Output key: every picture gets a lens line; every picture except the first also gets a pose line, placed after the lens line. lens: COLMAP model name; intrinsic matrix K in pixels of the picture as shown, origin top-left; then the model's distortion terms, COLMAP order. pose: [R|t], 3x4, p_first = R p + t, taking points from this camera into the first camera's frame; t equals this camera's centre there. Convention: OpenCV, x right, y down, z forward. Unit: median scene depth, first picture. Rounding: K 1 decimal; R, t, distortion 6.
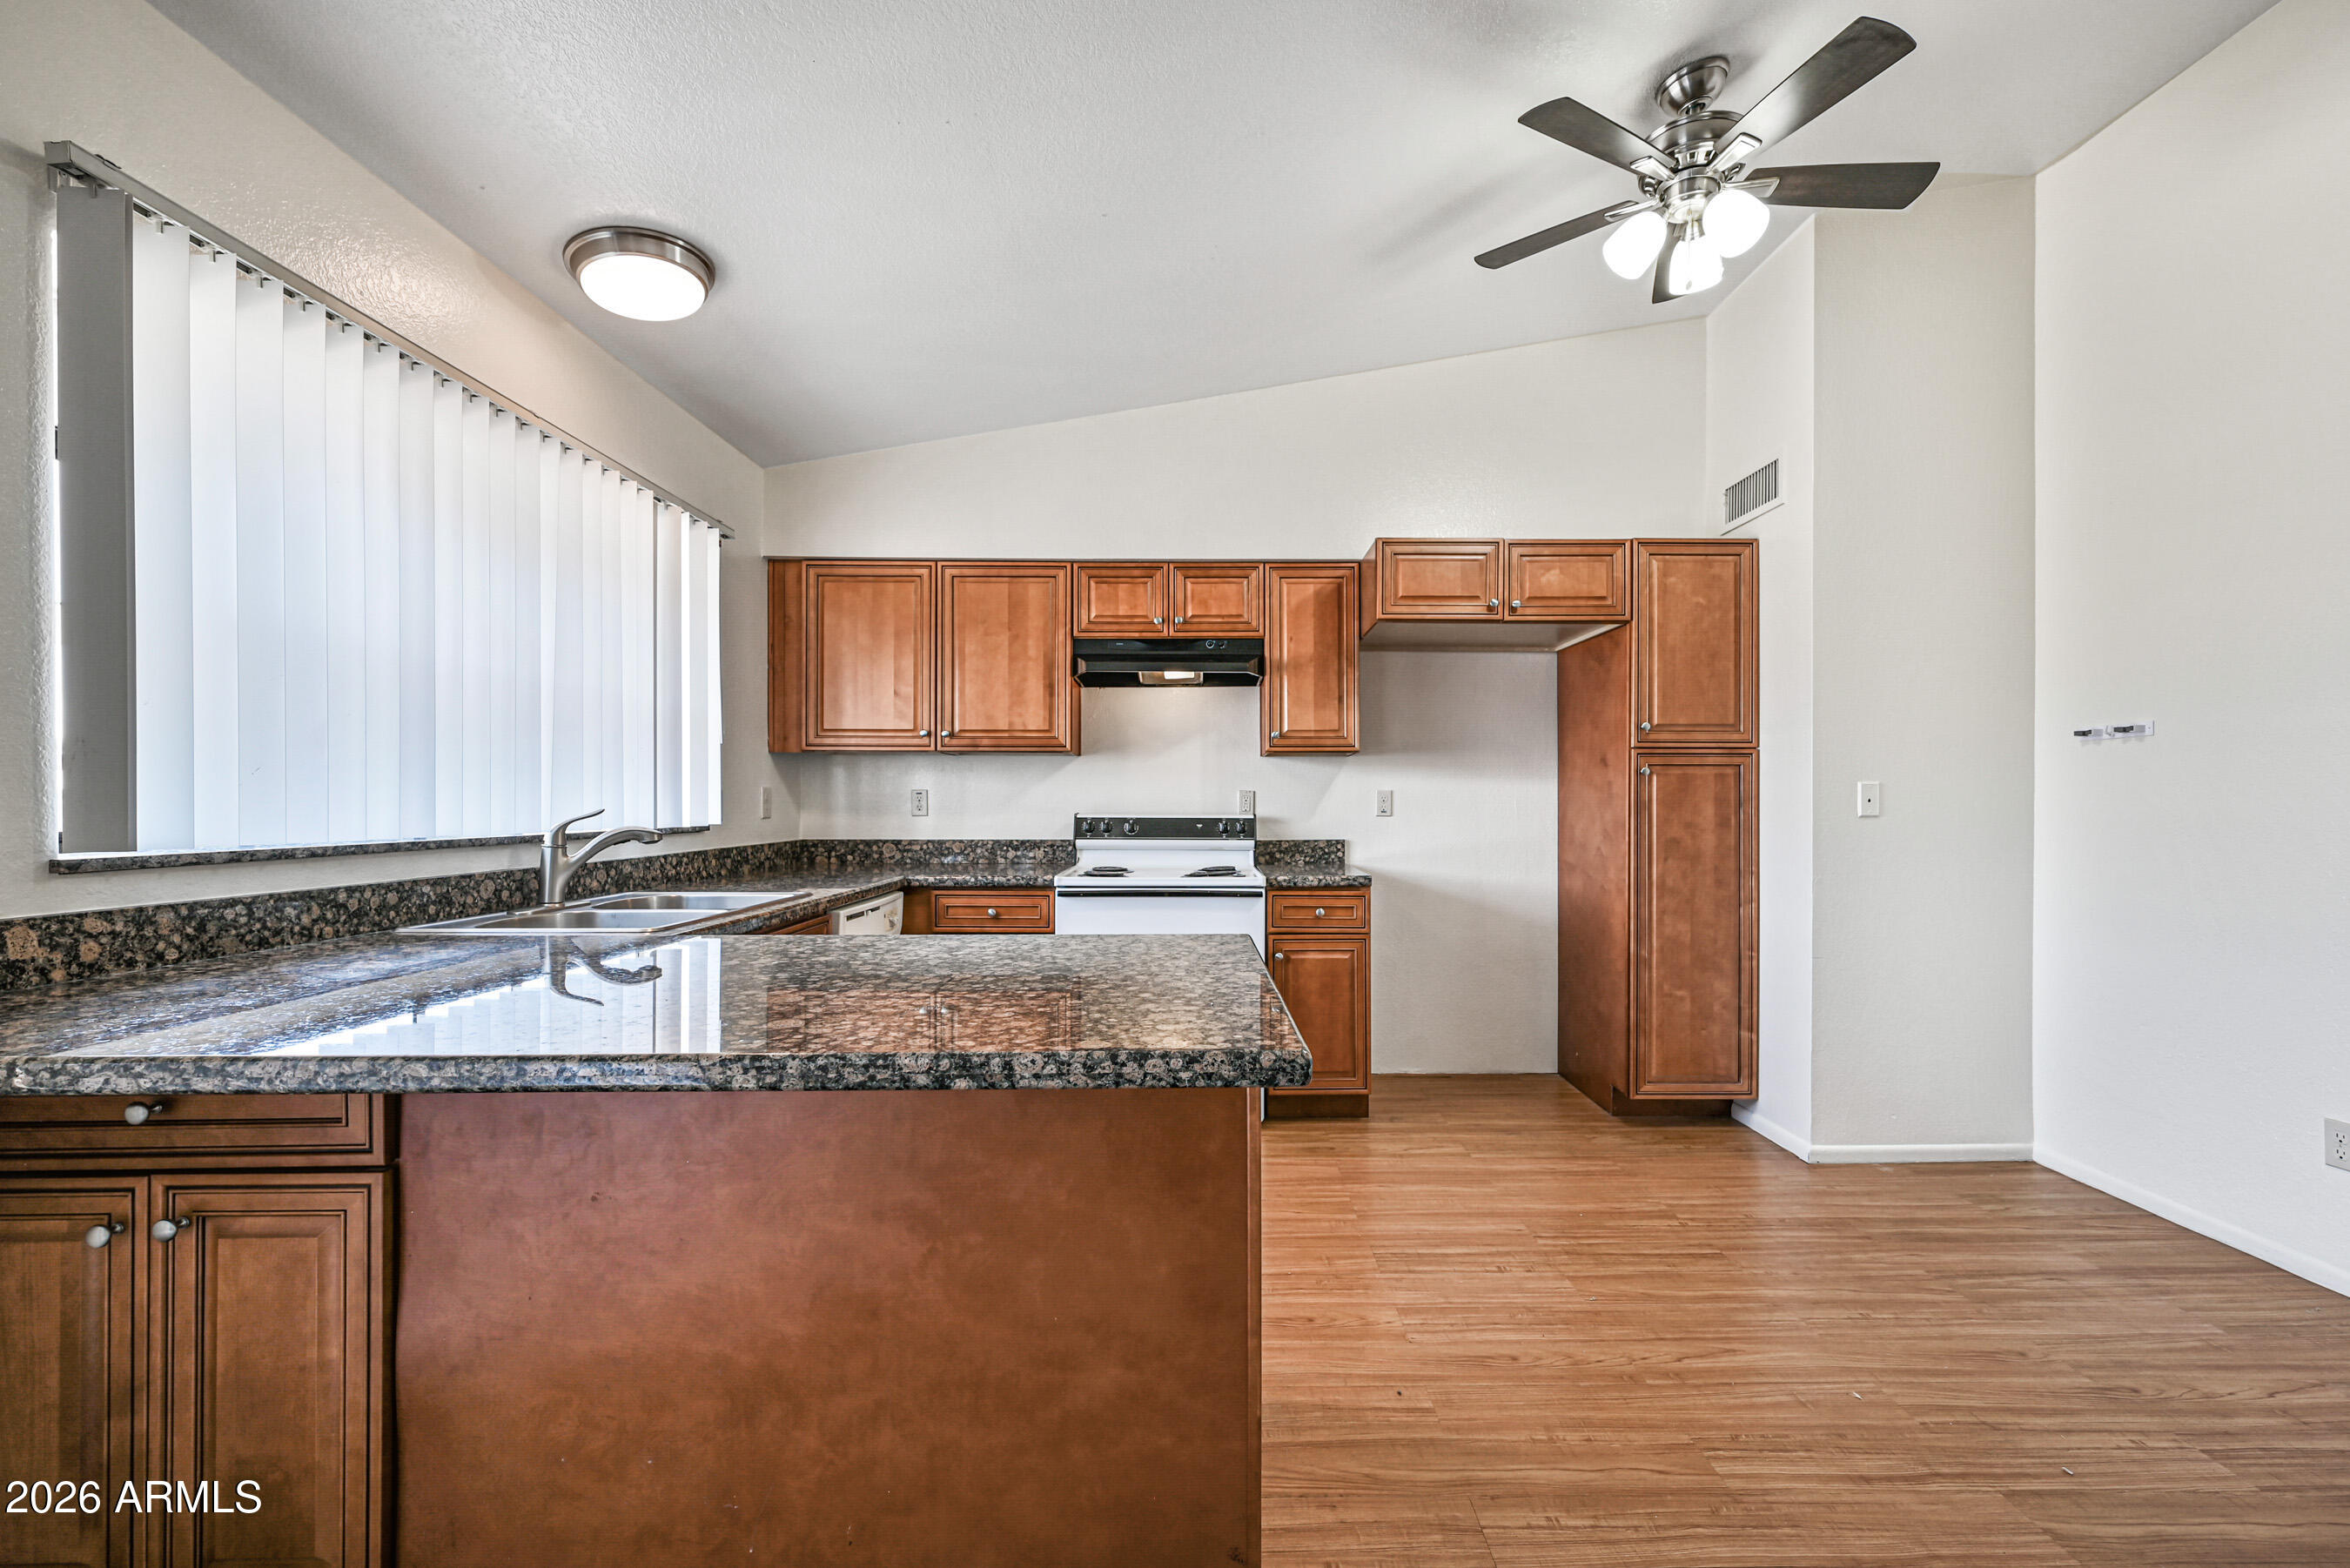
lens RADIAL K [[953.2, 0, 1205.6], [0, 953.2, 800.0], [0, 0, 1]] dist [-0.001611, 0.000127]
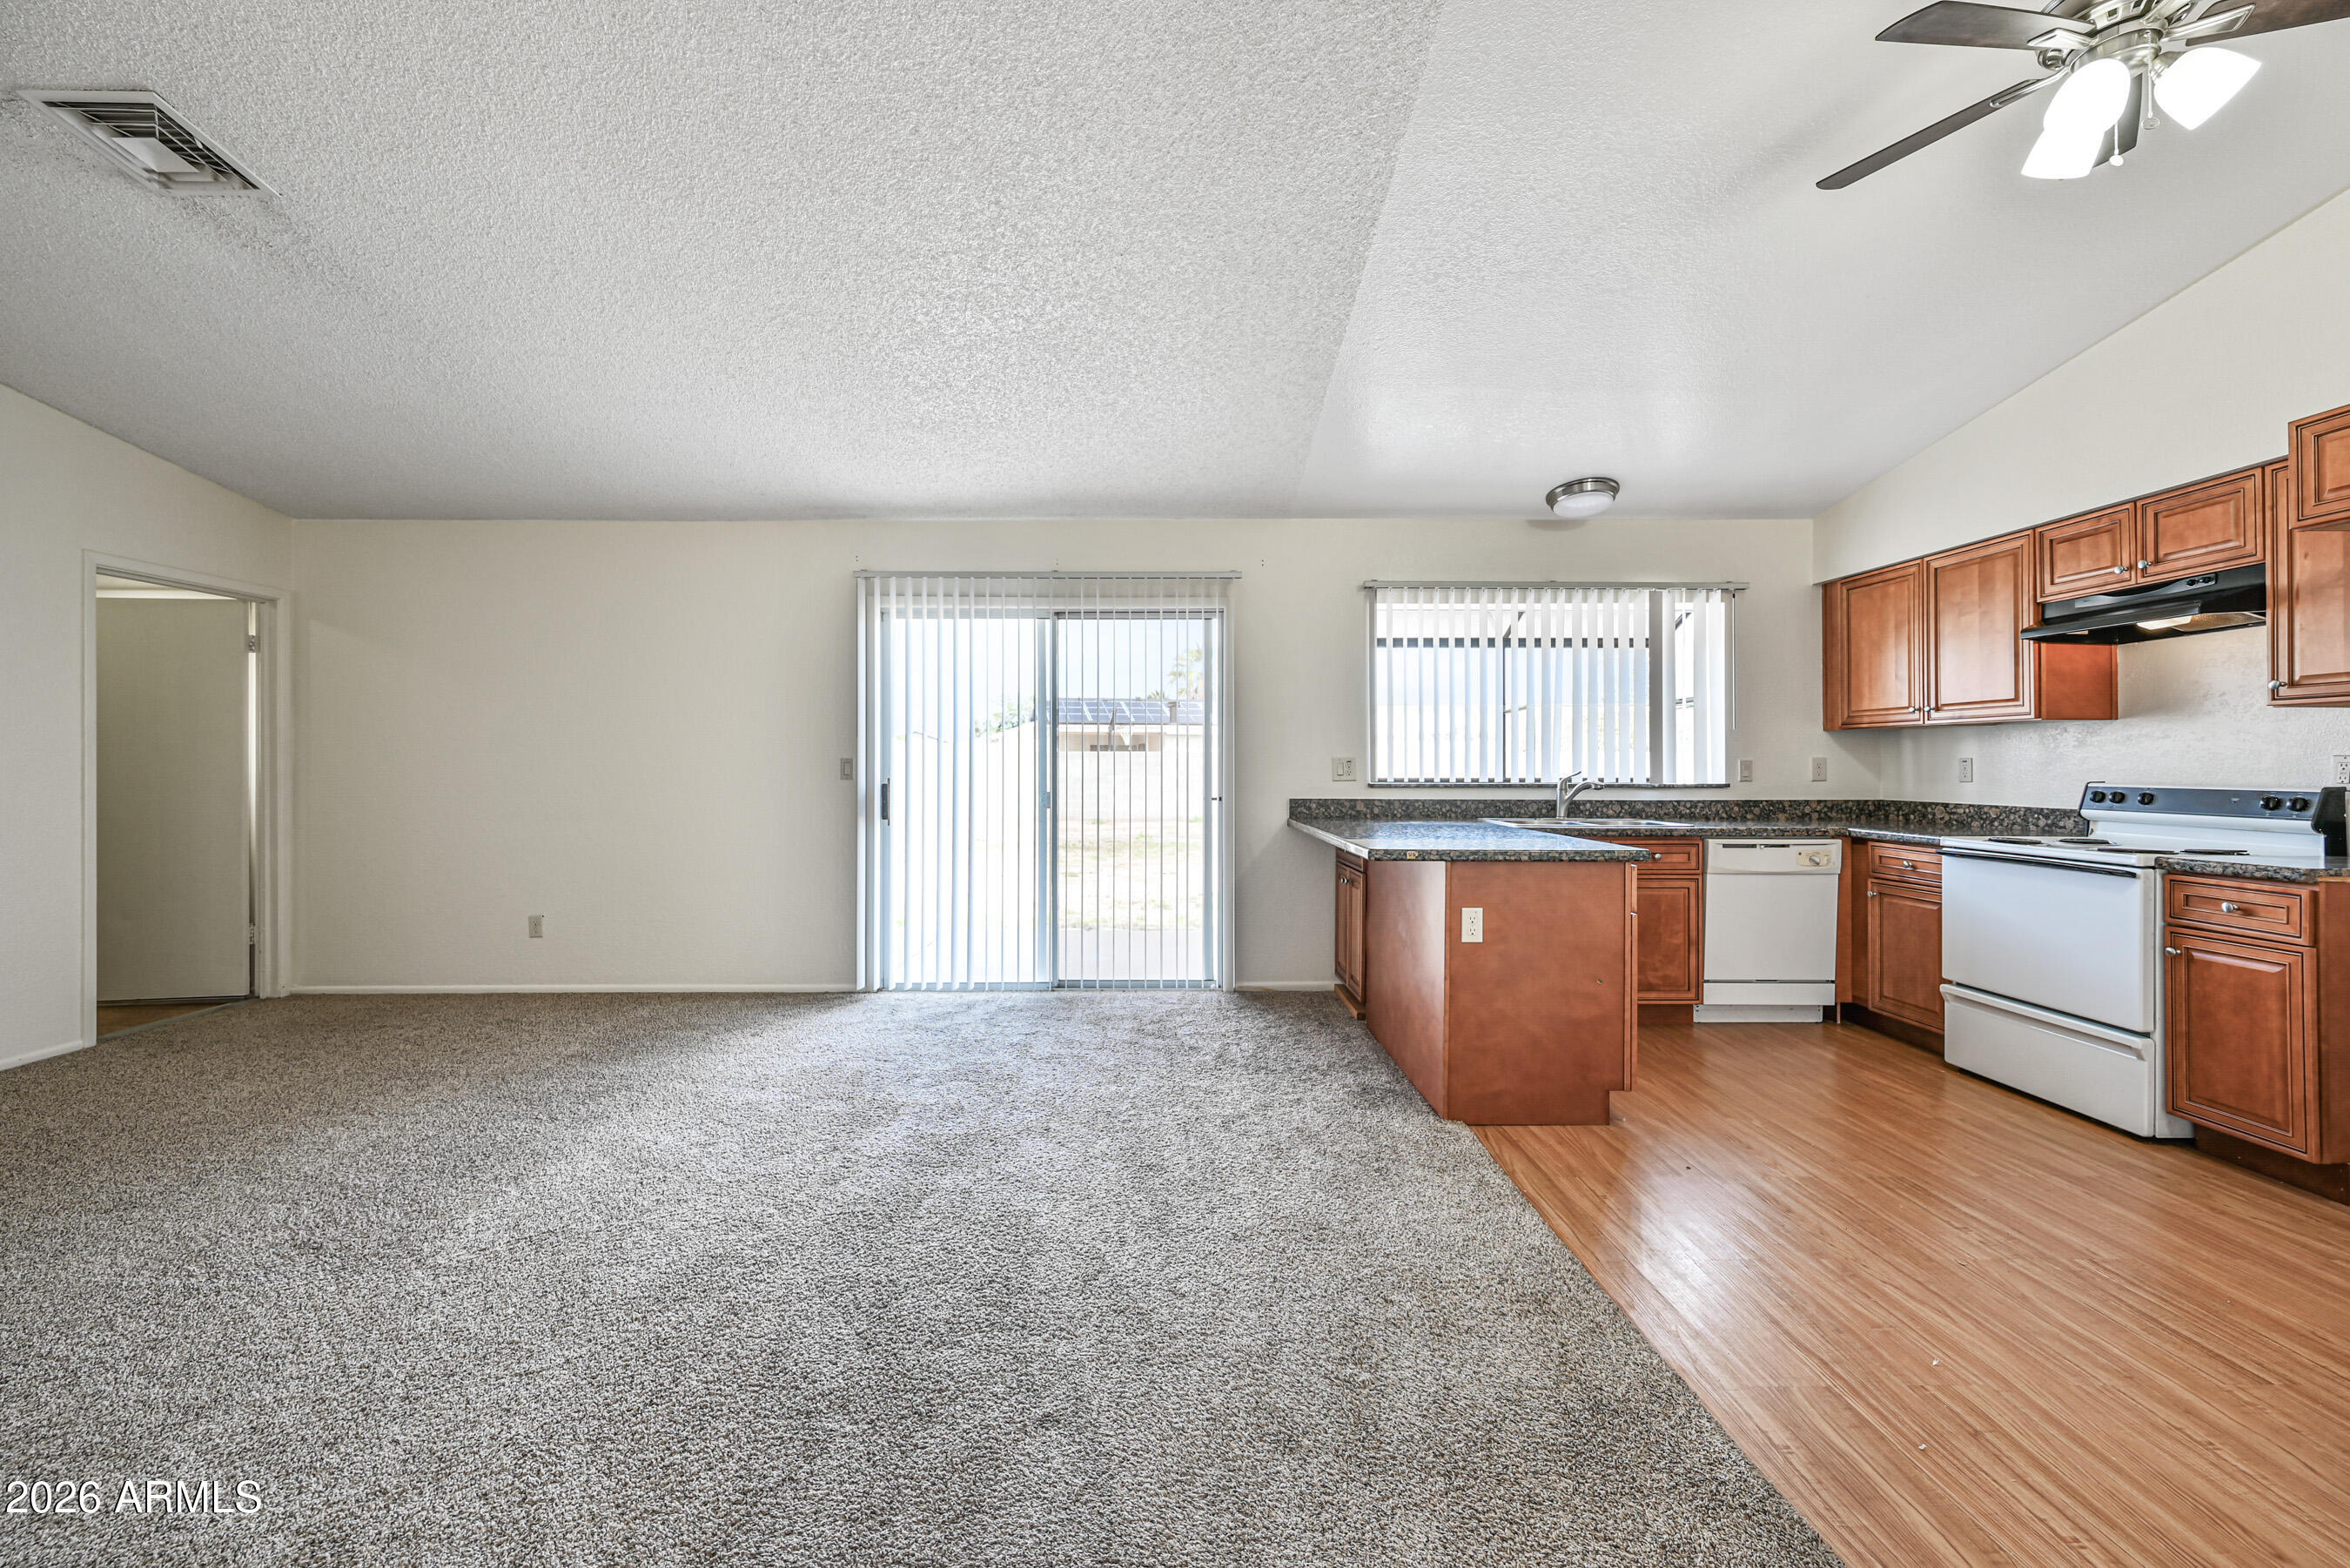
lens RADIAL K [[939.7, 0, 1161.3], [0, 939.7, 758.2], [0, 0, 1]] dist [-0.000292, 0.000026]
pose [[-0.006336, -0.008435, -0.999944, 0.846056], [-0.001798, 0.999963, -0.008424, 0.000098], [0.999978, 0.001744, -0.006351, 0.096295]]
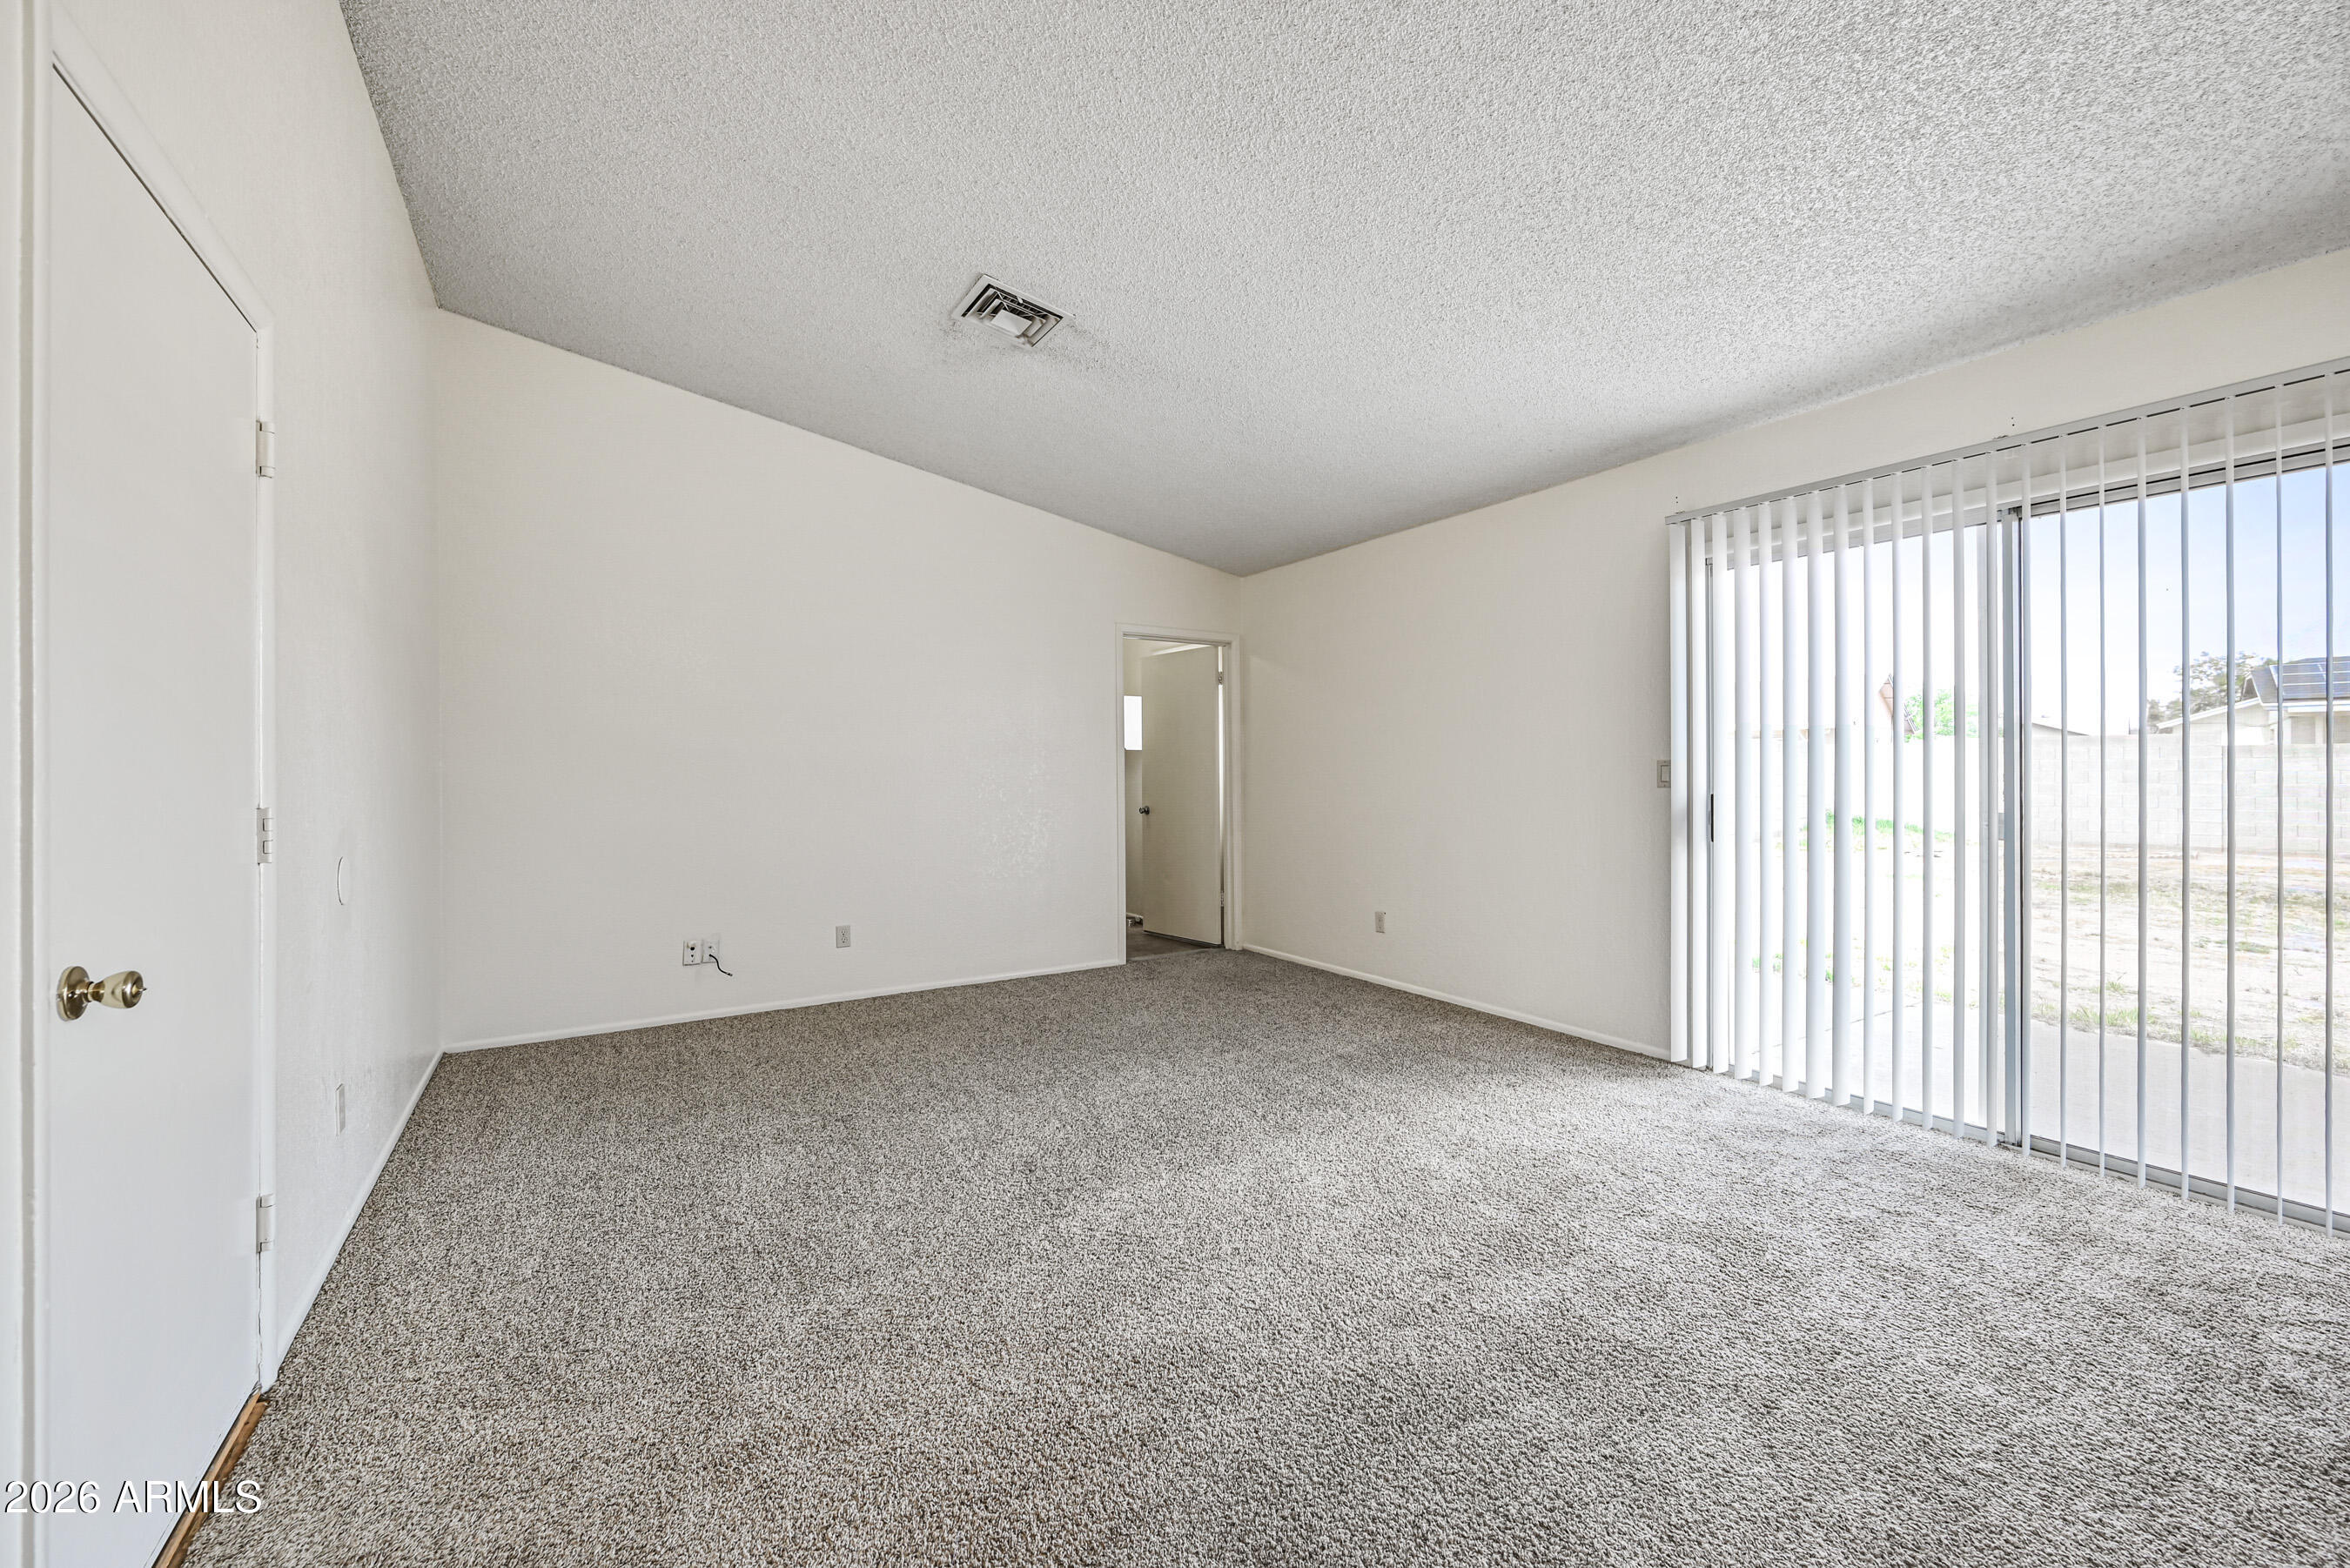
lens RADIAL K [[931.1, 0, 1177.6], [0, 931.1, 775.6], [0, 0, 1]] dist [0.000341, 0.000264]
pose [[-0.848626, 0.005950, -0.528959, 0.526021], [0.002523, 0.999971, 0.007201, -0.002472], [0.528987, 0.004776, -0.848617, 0.226715]]
